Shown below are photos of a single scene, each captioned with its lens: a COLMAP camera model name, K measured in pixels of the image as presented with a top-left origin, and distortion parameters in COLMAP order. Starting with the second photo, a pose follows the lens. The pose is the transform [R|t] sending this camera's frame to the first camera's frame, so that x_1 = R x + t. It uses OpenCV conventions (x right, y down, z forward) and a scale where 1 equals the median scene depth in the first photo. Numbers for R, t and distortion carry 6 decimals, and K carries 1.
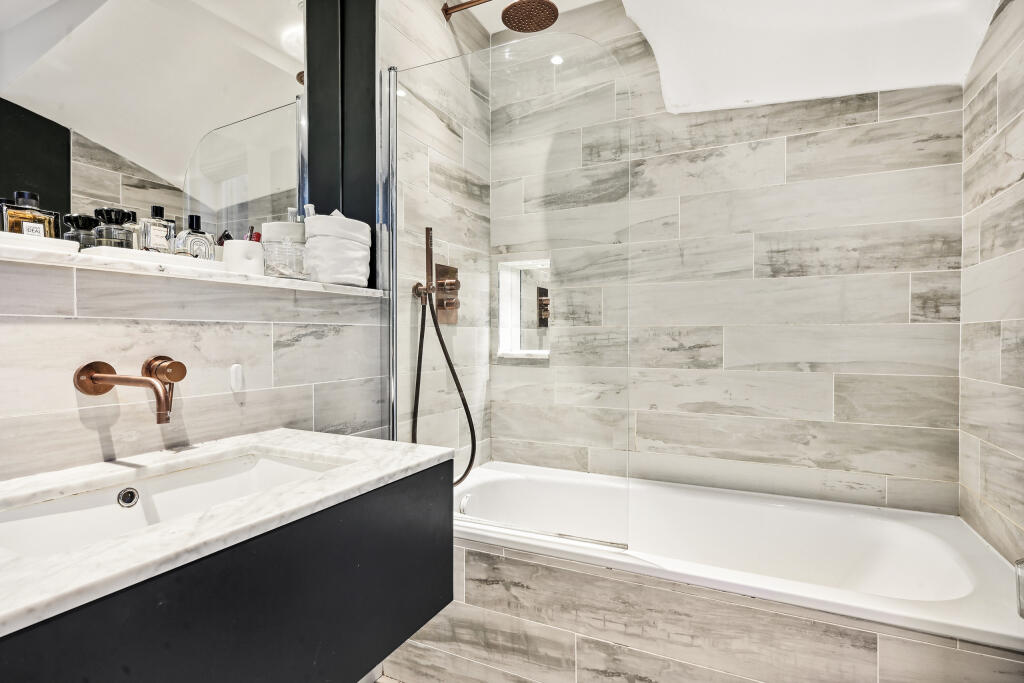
lens RADIAL K [[506.2, 0, 512.1], [0, 506.2, 341.5], [0, 0, 1]] dist [-0.001262, -0.000810]
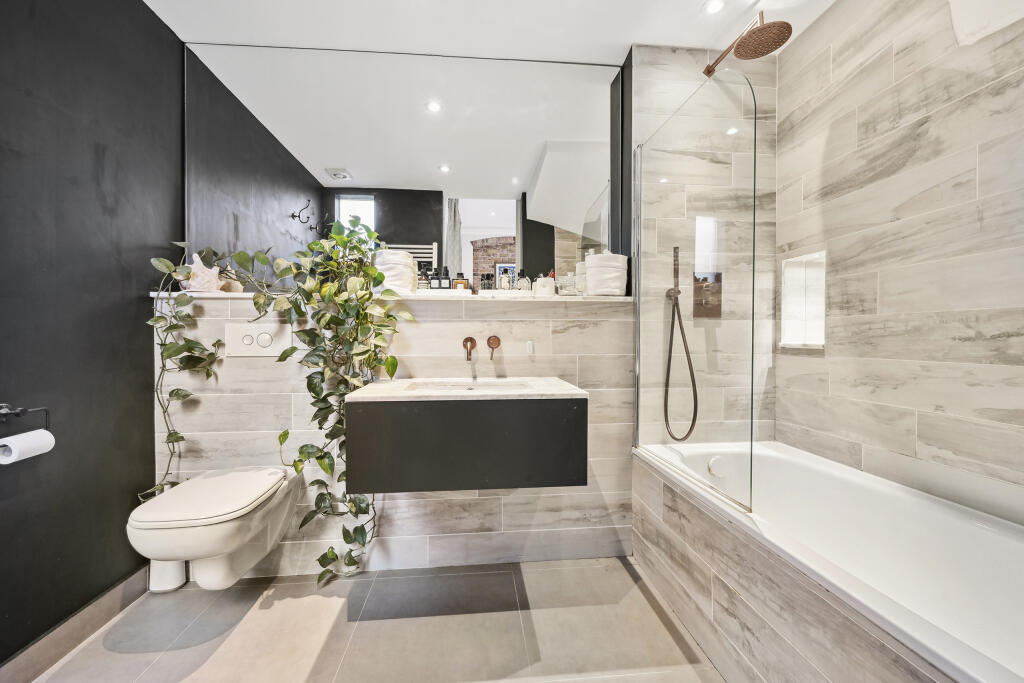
lens RADIAL K [[400.3, 0, 510.1], [0, 400.3, 339.6], [0, 0, 1]] dist [-0.003968, 0.000097]
pose [[0.535315, 0.007277, -0.844621, 0.455918], [-0.010567, 0.999942, 0.001918, 0.022207], [0.844586, 0.007898, 0.535361, 0.052677]]
